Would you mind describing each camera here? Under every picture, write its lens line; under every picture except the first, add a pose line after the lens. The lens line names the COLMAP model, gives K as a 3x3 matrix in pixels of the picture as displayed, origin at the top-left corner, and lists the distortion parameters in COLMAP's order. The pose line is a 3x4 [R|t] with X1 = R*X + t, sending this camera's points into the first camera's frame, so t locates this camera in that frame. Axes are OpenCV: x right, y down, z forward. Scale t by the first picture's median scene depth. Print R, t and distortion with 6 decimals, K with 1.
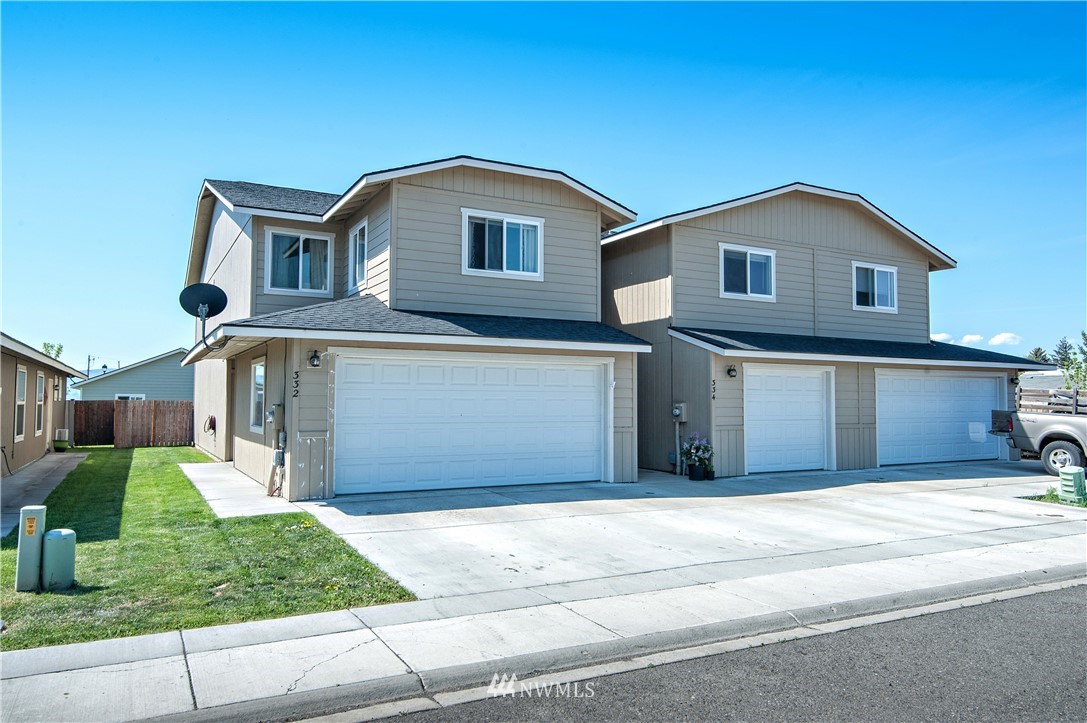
lens RADIAL K [[767.6, 0, 543.5], [0, 767.6, 361.5], [0, 0, 1]] dist [0.000583, 0.001682]
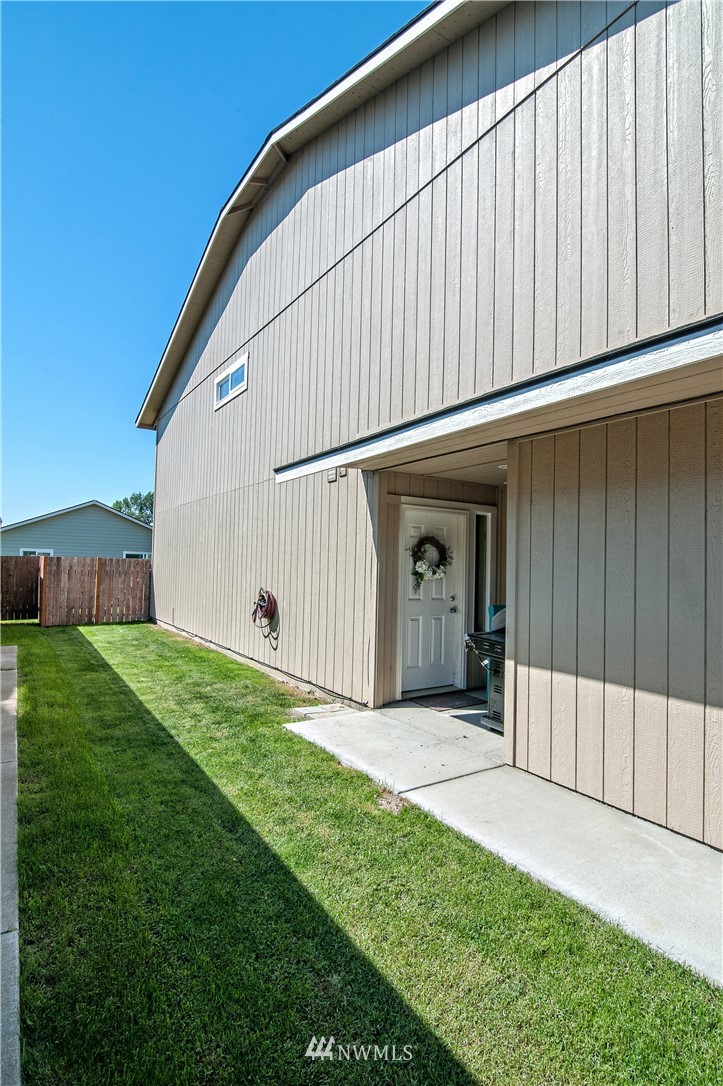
lens RADIAL K [[547.5, 0, 361.5], [0, 547.5, 543.0], [0, 0, 1]] dist [-0.001637, -0.000143]
pose [[0.996047, 0.025157, 0.085186, -0.562629], [-0.026486, 0.999544, 0.014504, 0.042583], [-0.084782, -0.016703, 0.996260, 0.868333]]
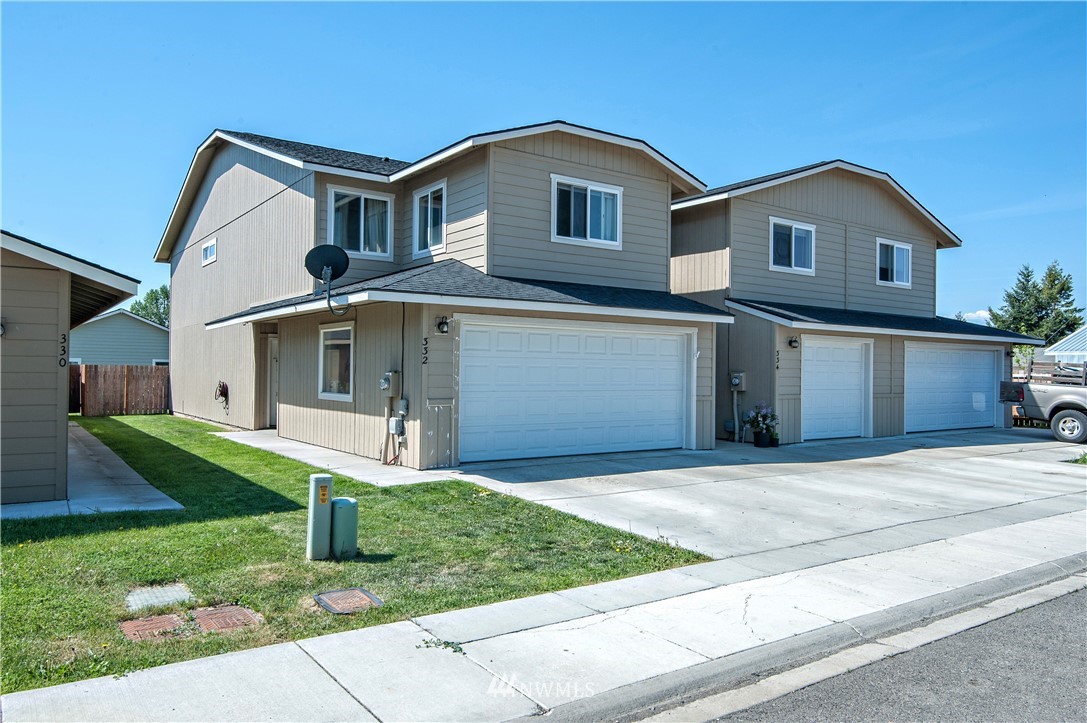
lens RADIAL K [[784.1, 0, 543.5], [0, 784.1, 361.5], [0, 0, 1]] dist [0.002629, 0.001188]
pose [[0.992271, 0.009124, 0.123750, -0.225445], [-0.014287, 0.999061, 0.040899, 0.000040], [-0.123261, -0.042351, 0.991470, -0.008526]]
